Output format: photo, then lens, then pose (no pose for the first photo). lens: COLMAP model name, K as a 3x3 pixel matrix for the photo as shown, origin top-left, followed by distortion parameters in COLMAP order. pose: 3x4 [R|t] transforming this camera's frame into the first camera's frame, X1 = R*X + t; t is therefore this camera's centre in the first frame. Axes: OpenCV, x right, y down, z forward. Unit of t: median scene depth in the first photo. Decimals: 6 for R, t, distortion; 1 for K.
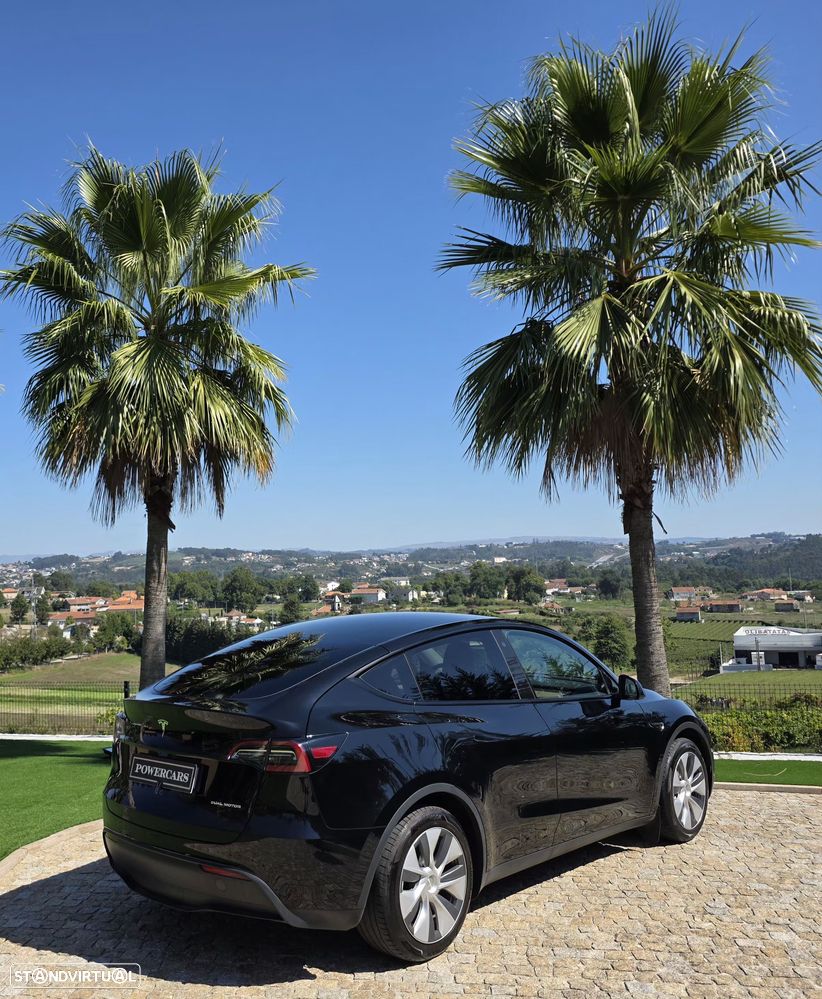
lens RADIAL K [[898.1, 0, 319.6], [0, 898.1, 509.6], [0, 0, 1]] dist [0.091910, -0.104256]
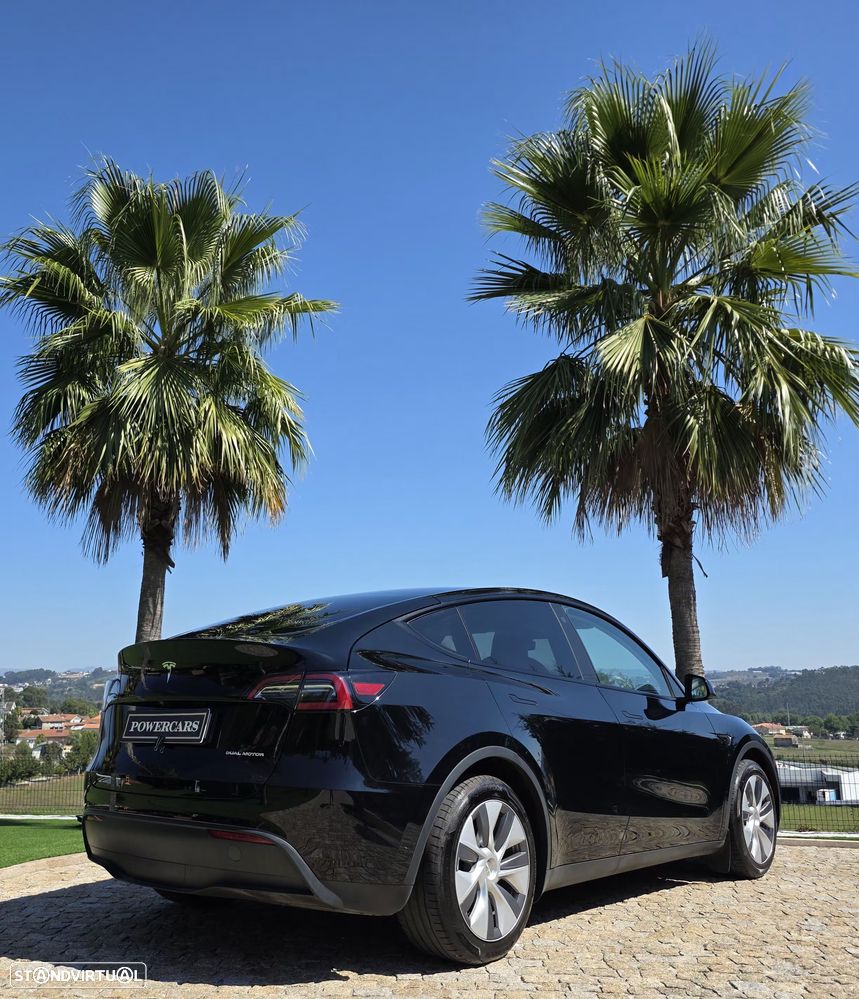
lens RADIAL K [[923.2, 0, 382.6], [0, 923.2, 525.4], [0, 0, 1]] dist [0.090713, -0.106491]
pose [[0.996958, 0.038450, 0.067795, -0.015488], [-0.030645, 0.993164, -0.112634, 0.072838], [-0.071662, 0.110214, 0.991321, 0.050252]]
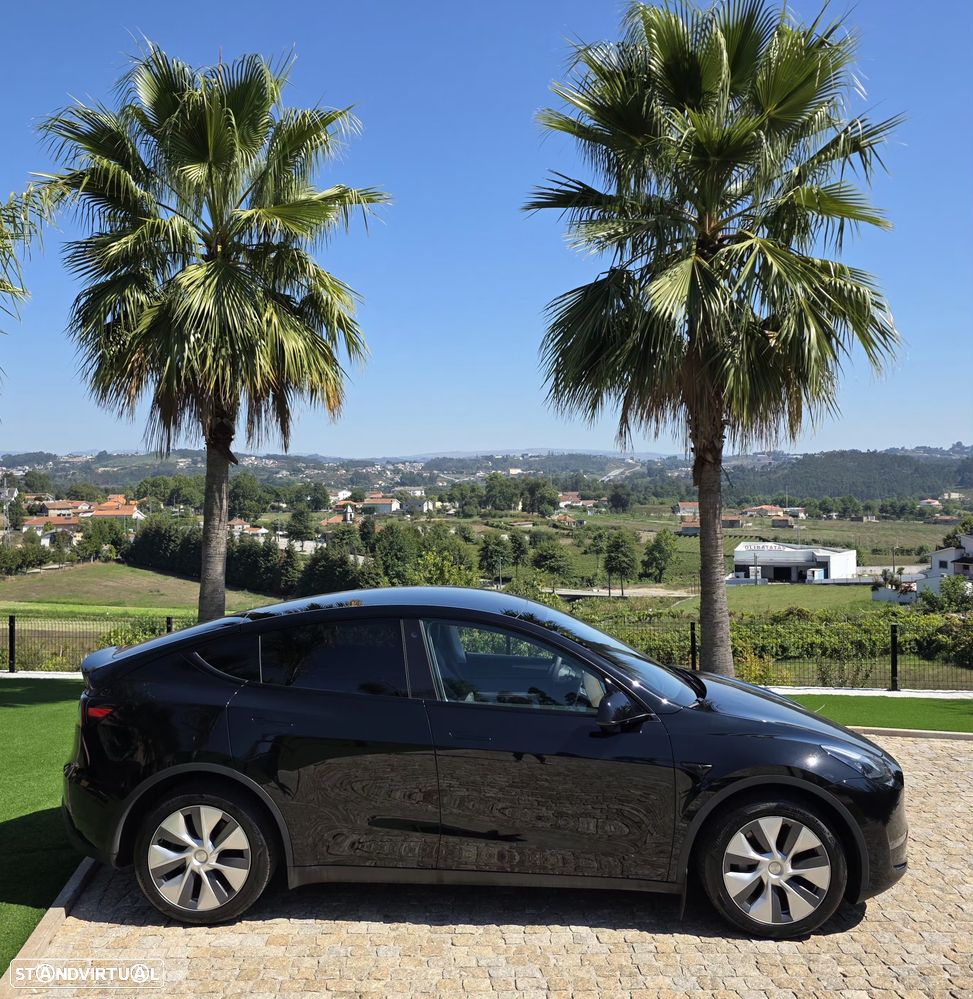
lens RADIAL K [[933.0, 0, 483.7], [0, 933.0, 485.2], [0, 0, 1]] dist [0.103626, -0.135268]
pose [[0.986331, 0.023367, 0.163113, -0.061729], [-0.035329, 0.996863, 0.070823, -0.033430], [-0.160947, -0.075618, 0.984062, -0.015896]]
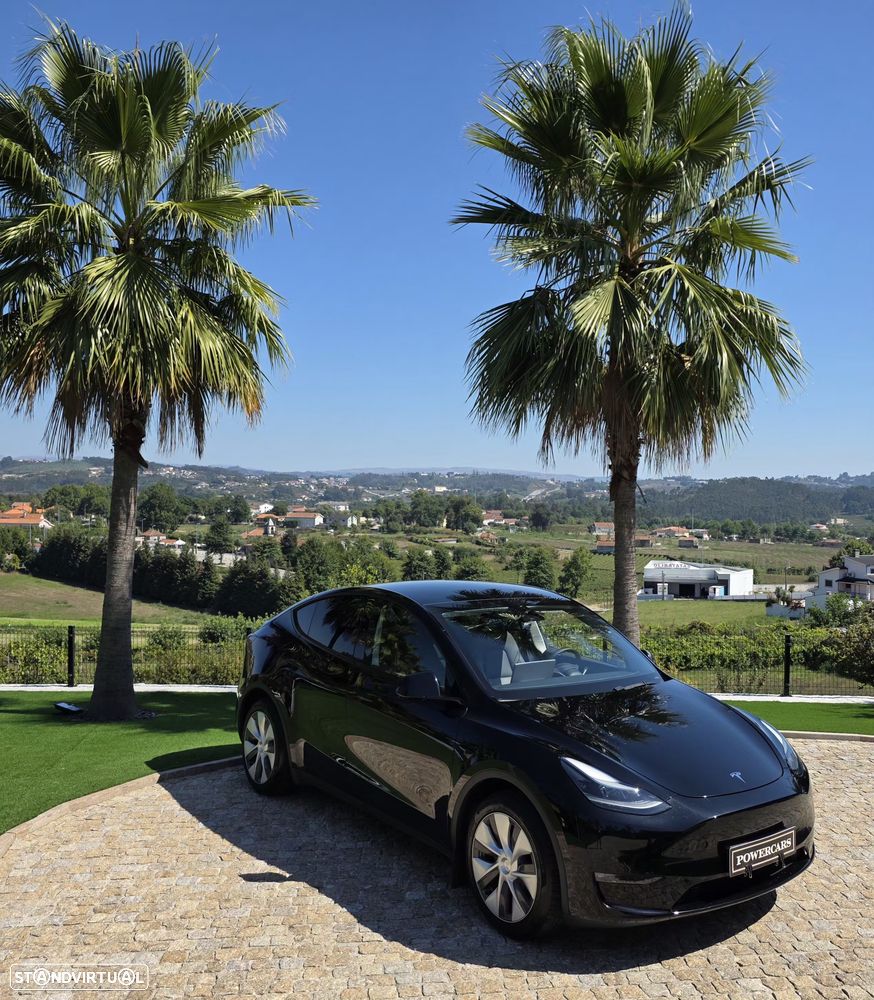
lens RADIAL K [[904.7, 0, 533.1], [0, 904.7, 515.2], [0, 0, 1]] dist [0.101491, -0.148263]
pose [[0.954217, 0.042270, 0.296115, -0.057051], [-0.067918, 0.994726, 0.076865, -0.026742], [-0.291304, -0.093458, 0.952054, -0.002769]]
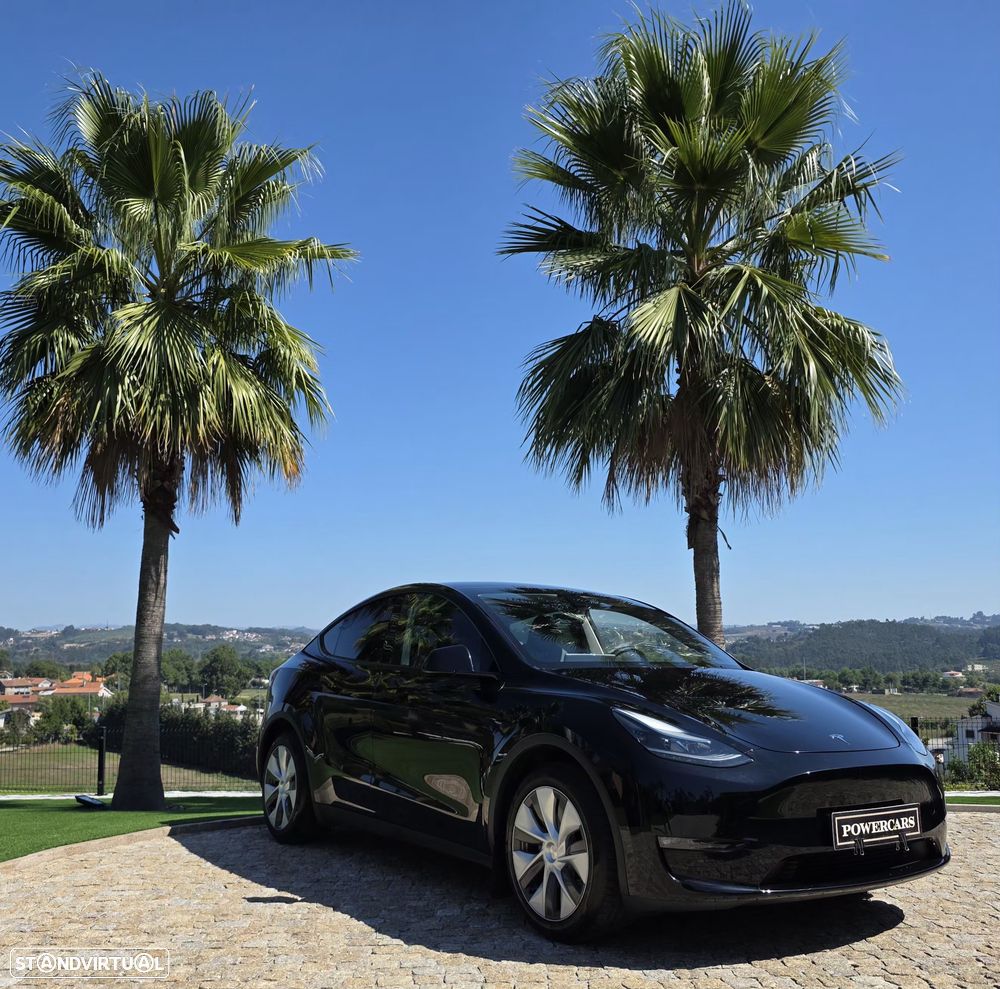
lens RADIAL K [[995.4, 0, 523.1], [0, 995.4, 555.3], [0, 0, 1]] dist [0.080104, -0.094540]
pose [[0.979350, 0.037819, 0.198604, -0.029479], [-0.031707, 0.998923, -0.033866, 0.059310], [-0.199671, 0.026869, 0.979495, 0.017670]]
